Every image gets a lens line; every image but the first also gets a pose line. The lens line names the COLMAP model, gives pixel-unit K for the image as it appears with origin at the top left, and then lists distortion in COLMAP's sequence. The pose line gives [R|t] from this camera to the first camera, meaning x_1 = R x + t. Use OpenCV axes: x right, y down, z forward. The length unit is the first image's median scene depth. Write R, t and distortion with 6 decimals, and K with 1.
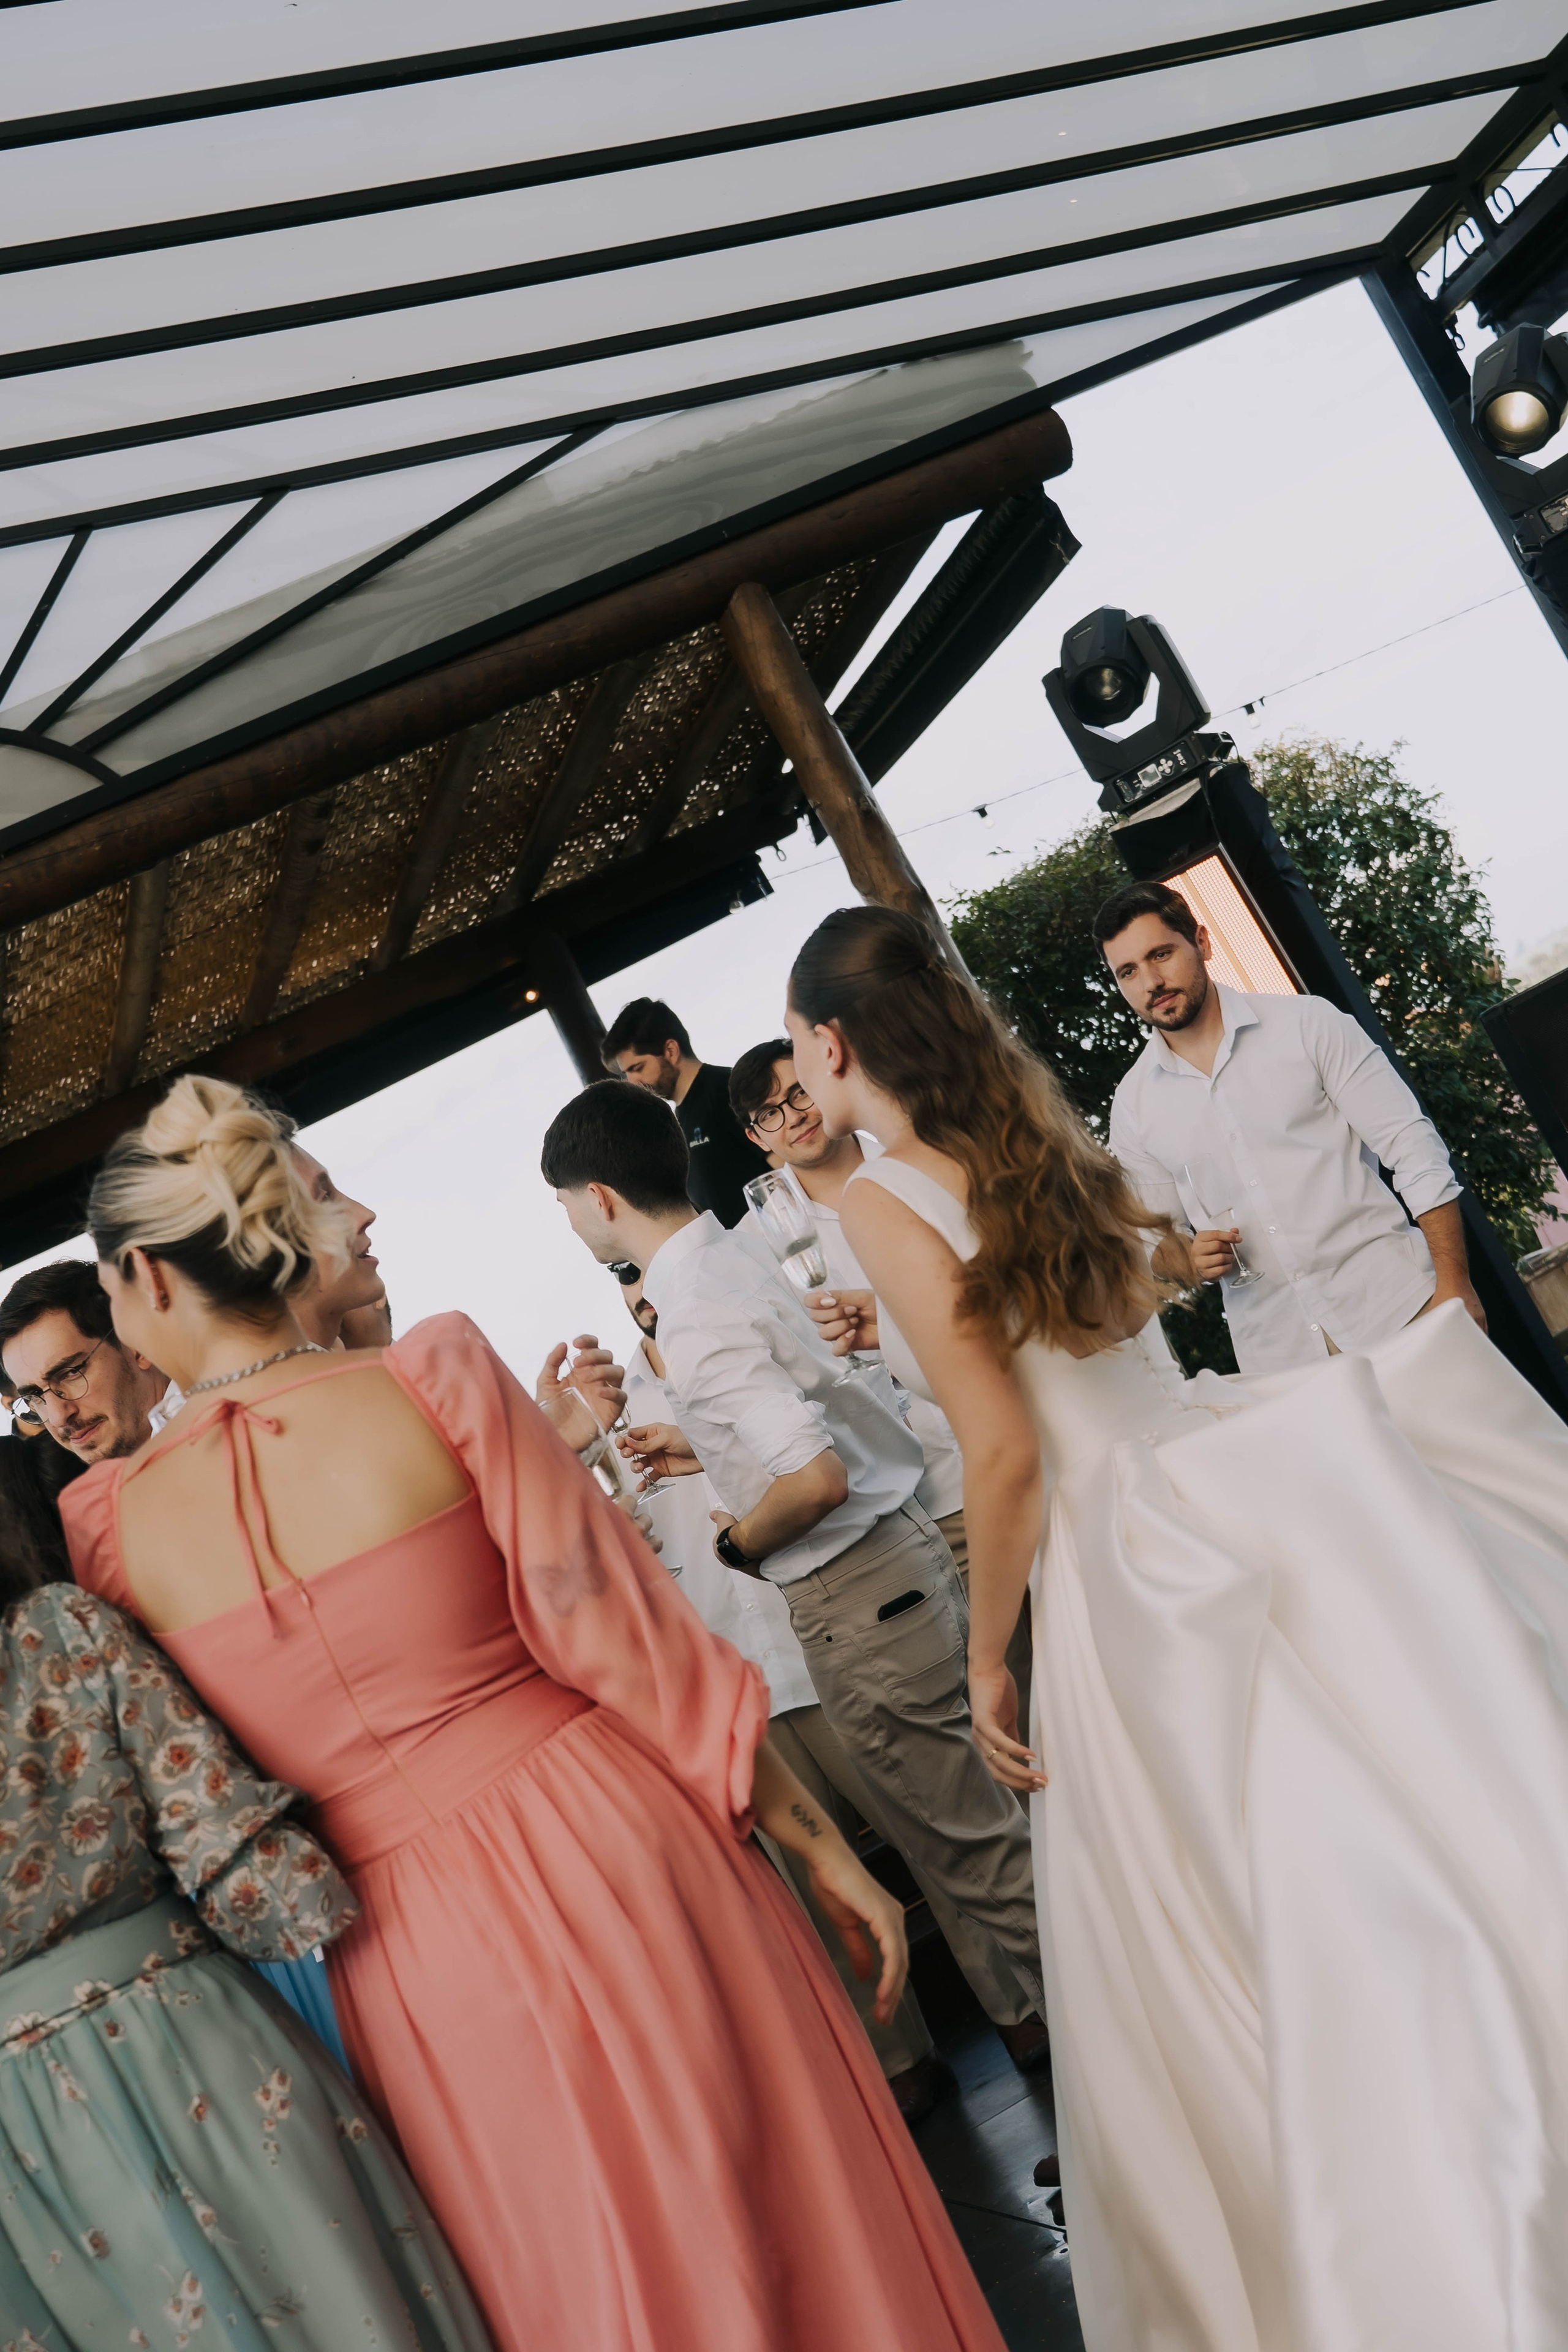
lens RADIAL K [[3493.8, 0, 788.2], [0, 3493.8, 1176.5], [0, 0, 1]] dist [-0.001089, 0.000000]
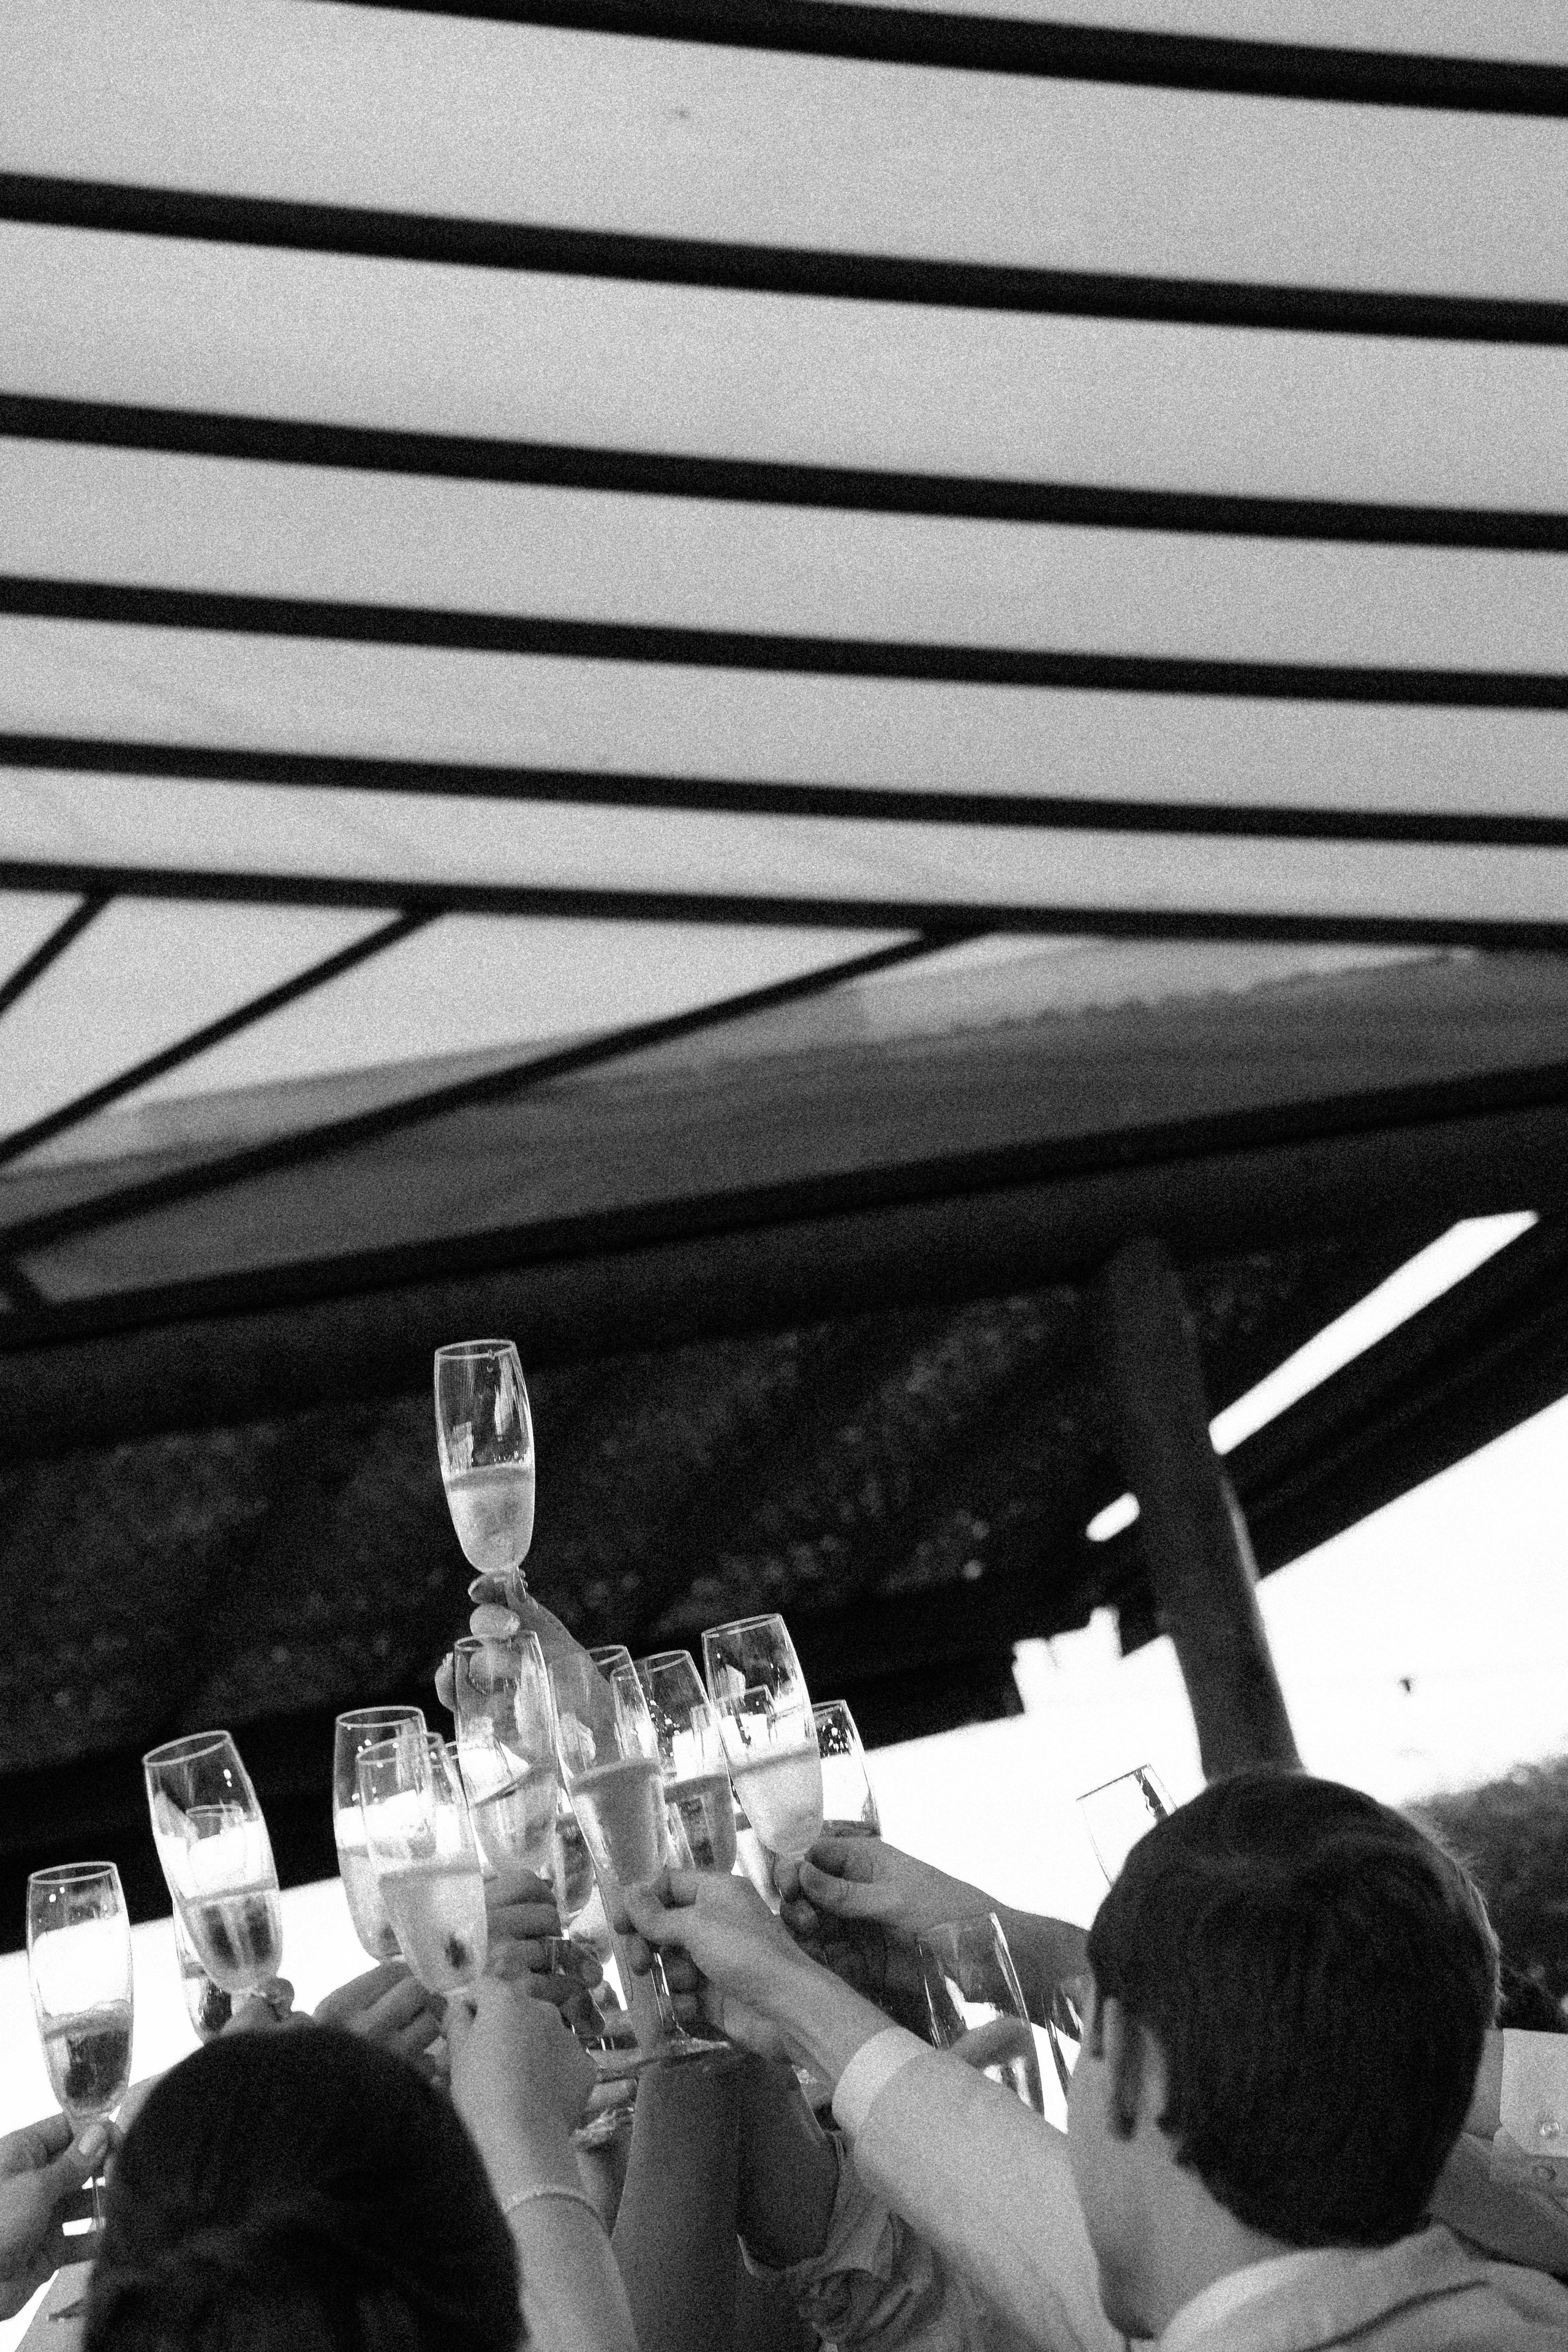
lens RADIAL K [[5188.2, 0, 779.1], [0, 5188.2, 1175.7], [0, 0, 1]] dist [0.437728, 0.000000]
pose [[0.969516, 0.237468, -0.060403, -0.019152], [-0.244256, 0.956206, -0.161272, -0.018526], [0.019460, 0.171110, 0.985060, 0.104611]]
